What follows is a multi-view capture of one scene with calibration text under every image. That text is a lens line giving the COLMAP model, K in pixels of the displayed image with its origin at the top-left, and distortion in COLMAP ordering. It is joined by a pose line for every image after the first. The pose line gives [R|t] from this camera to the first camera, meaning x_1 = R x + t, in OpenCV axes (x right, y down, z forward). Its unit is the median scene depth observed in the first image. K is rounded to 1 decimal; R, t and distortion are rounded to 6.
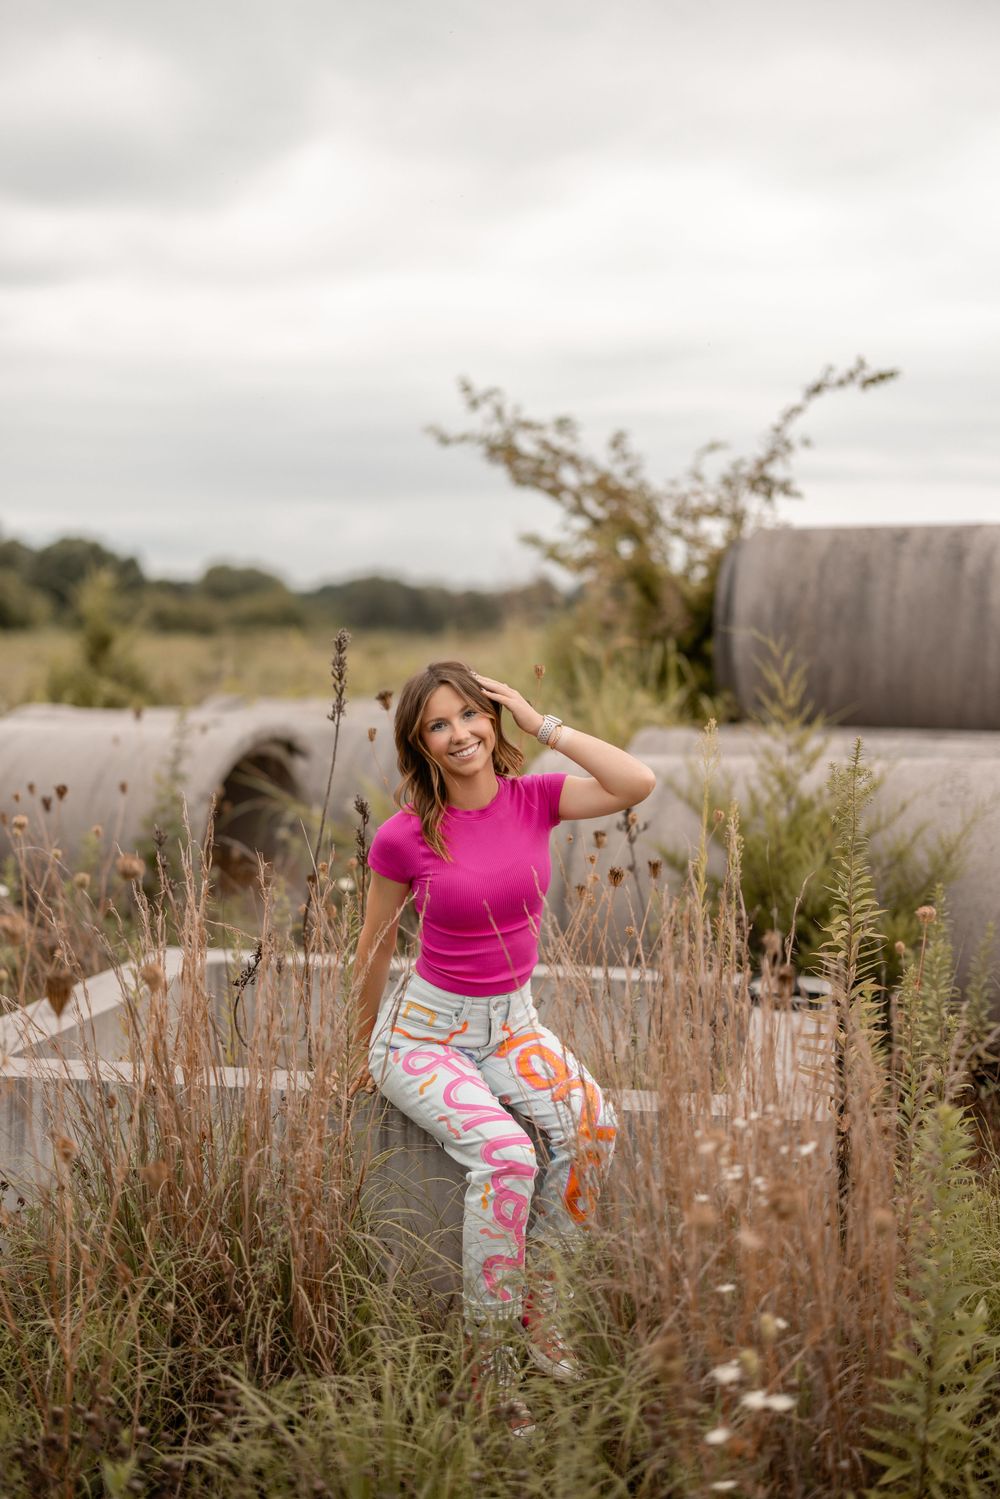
lens RADIAL K [[2103.7, 0, 500.0], [0, 2103.7, 749.5], [0, 0, 1]] dist [0.000123, 0.000149]
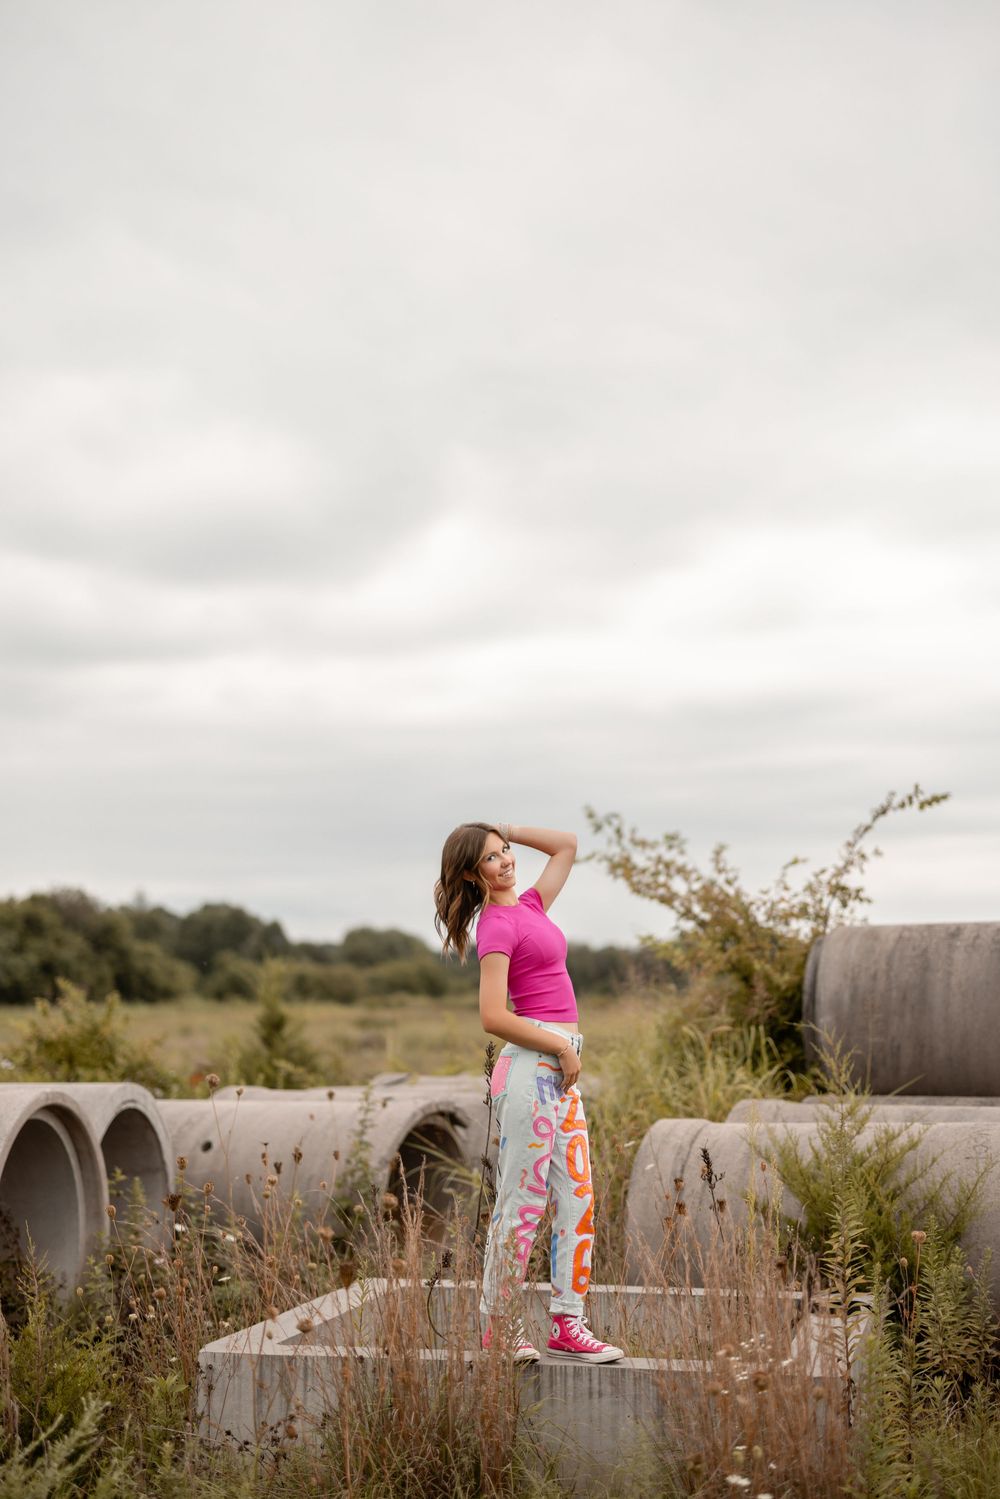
lens RADIAL K [[2103.7, 0, 500.0], [0, 2103.7, 749.5], [0, 0, 1]] dist [0.000123, 0.000149]
pose [[0.997669, -0.025617, -0.063245, 0.009949], [0.014482, 0.985233, -0.170603, -0.003307], [0.066682, 0.169289, 0.983308, -0.222603]]
